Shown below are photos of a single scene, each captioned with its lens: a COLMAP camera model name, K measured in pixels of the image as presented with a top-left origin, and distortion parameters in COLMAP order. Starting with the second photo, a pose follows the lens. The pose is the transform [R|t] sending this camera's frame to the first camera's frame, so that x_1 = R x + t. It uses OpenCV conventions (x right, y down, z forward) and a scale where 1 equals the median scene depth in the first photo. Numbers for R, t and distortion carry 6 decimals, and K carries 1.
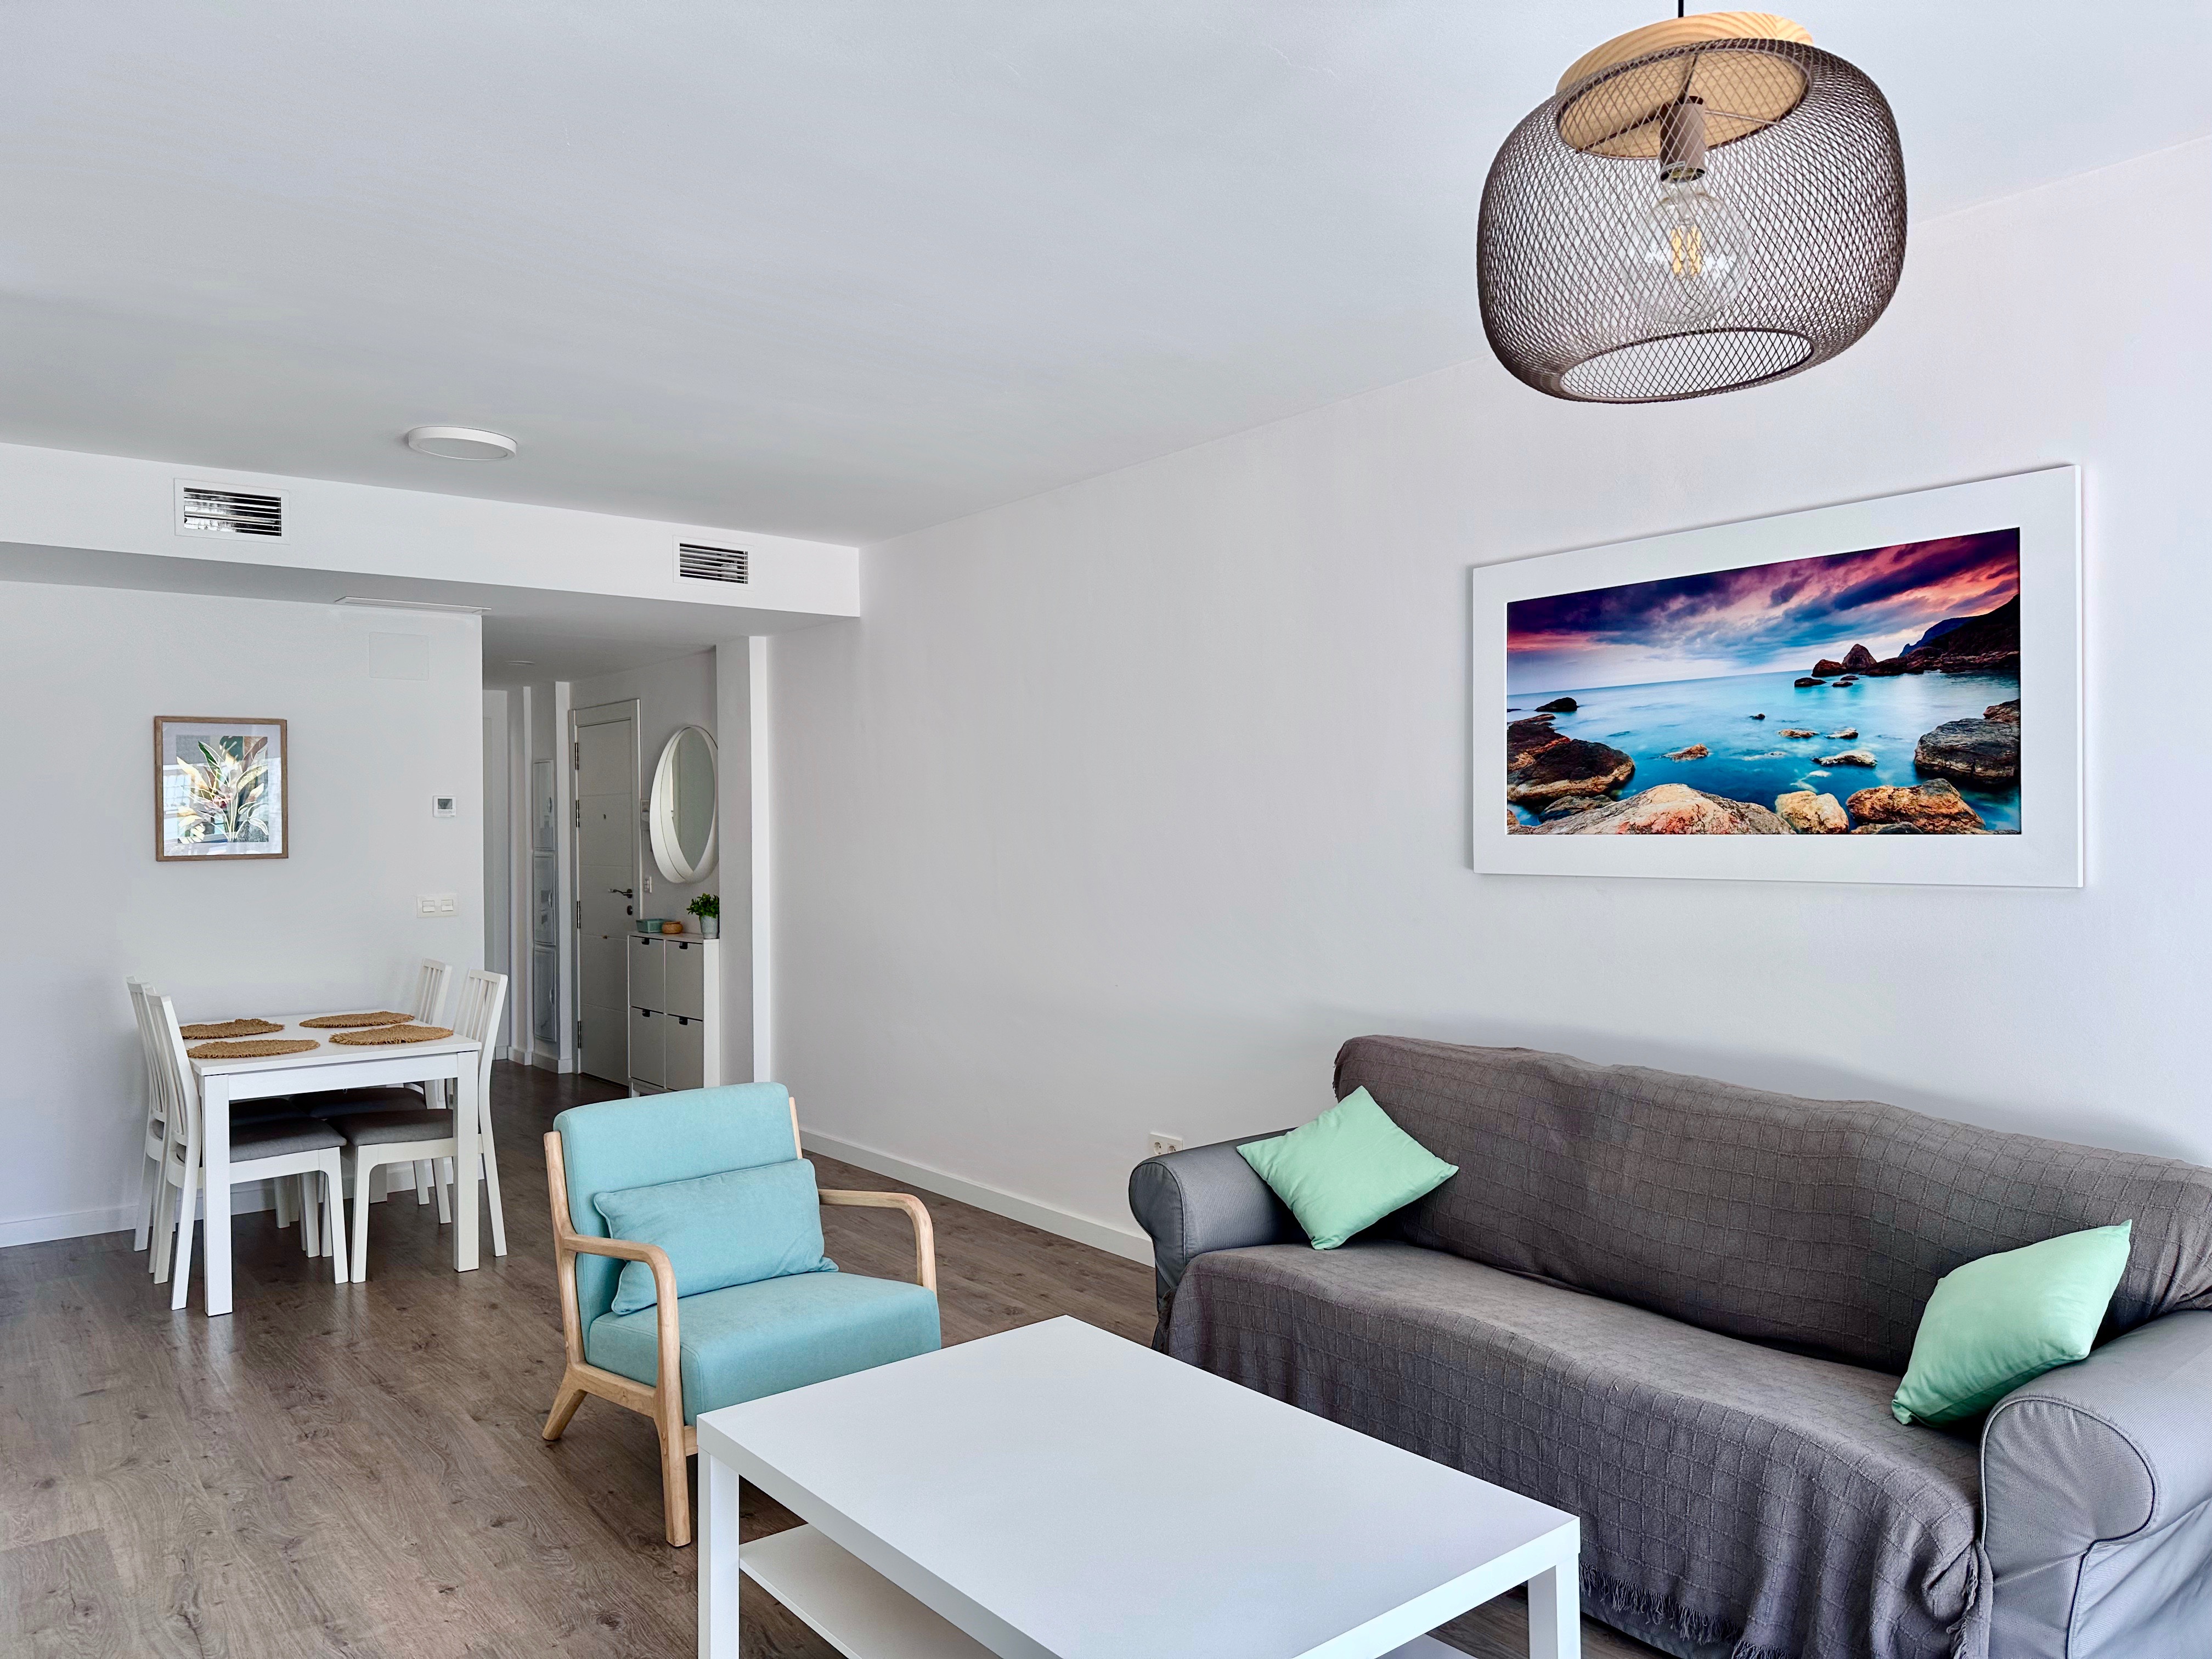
lens RADIAL K [[1546.0, 0, 1128.3], [0, 1546.0, 828.9], [0, 0, 1]] dist [0.065580, -0.083927]
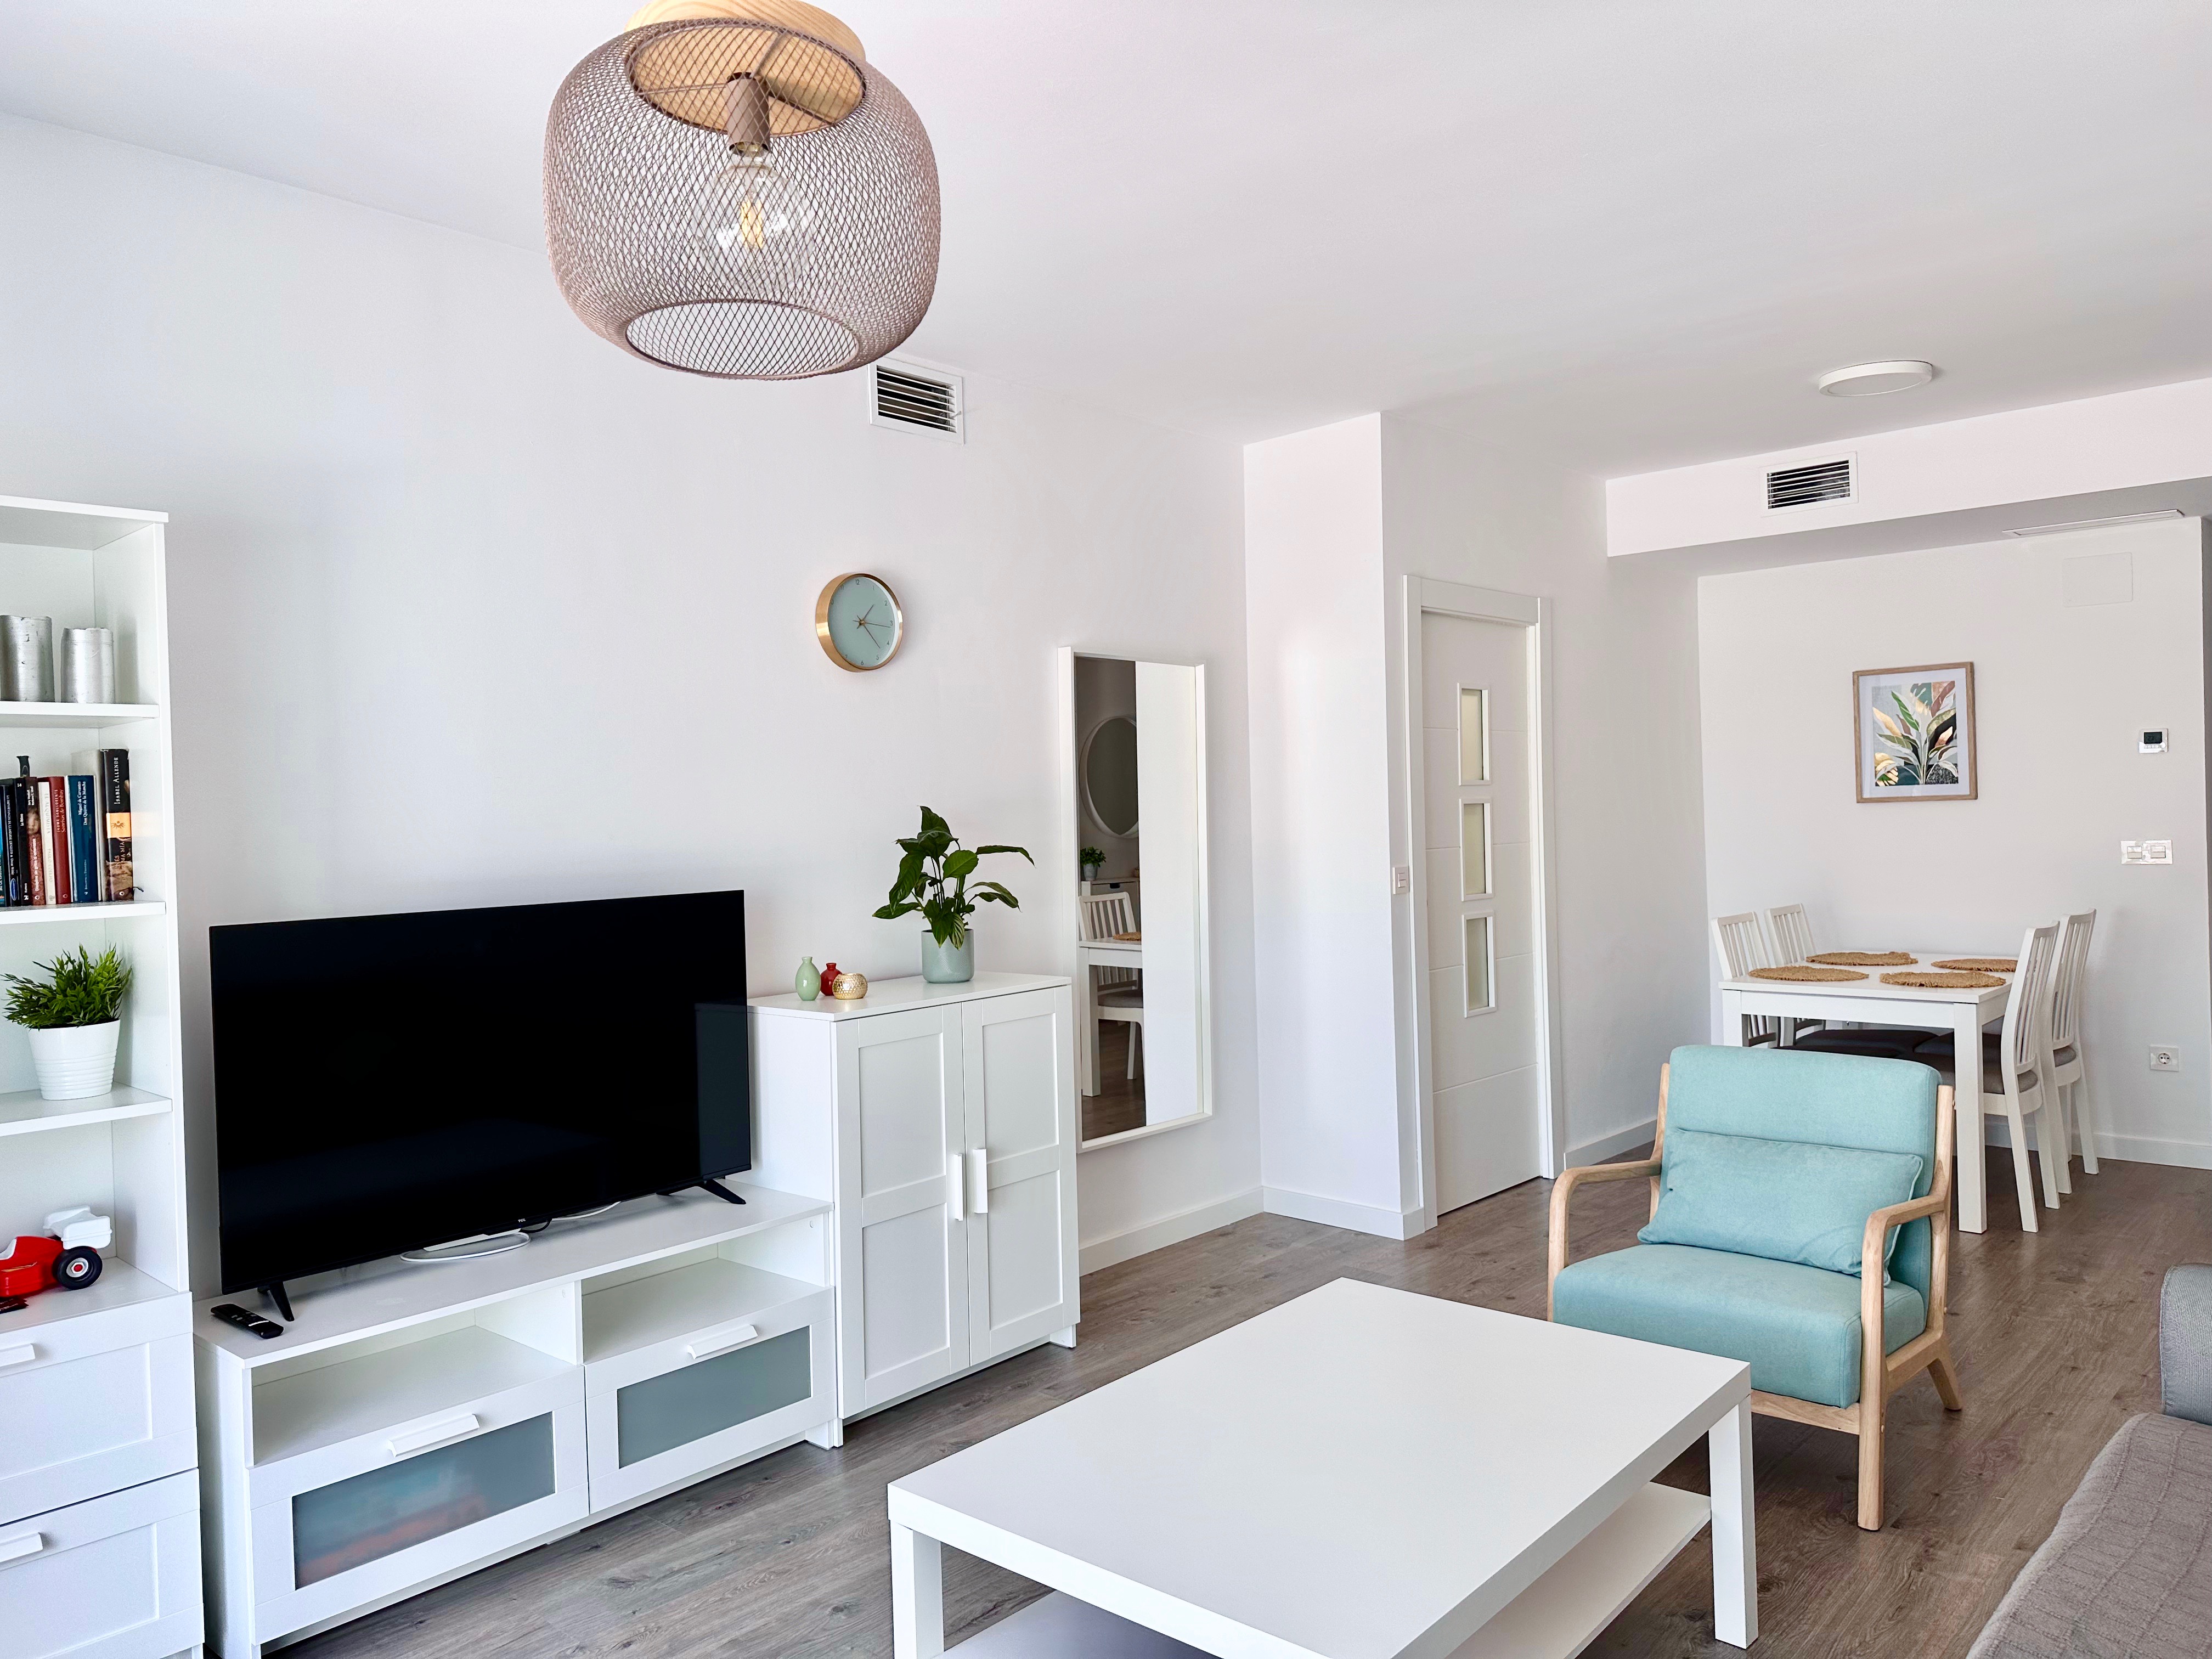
lens RADIAL K [[1546.0, 0, 1087.8], [0, 1546.0, 825.9], [0, 0, 1]] dist [0.065580, -0.083927]
pose [[0.165567, 0.016123, -0.986067, 0.375069], [0.023725, 0.999512, 0.020326, 0.001559], [0.985913, -0.026760, 0.165103, 0.274928]]
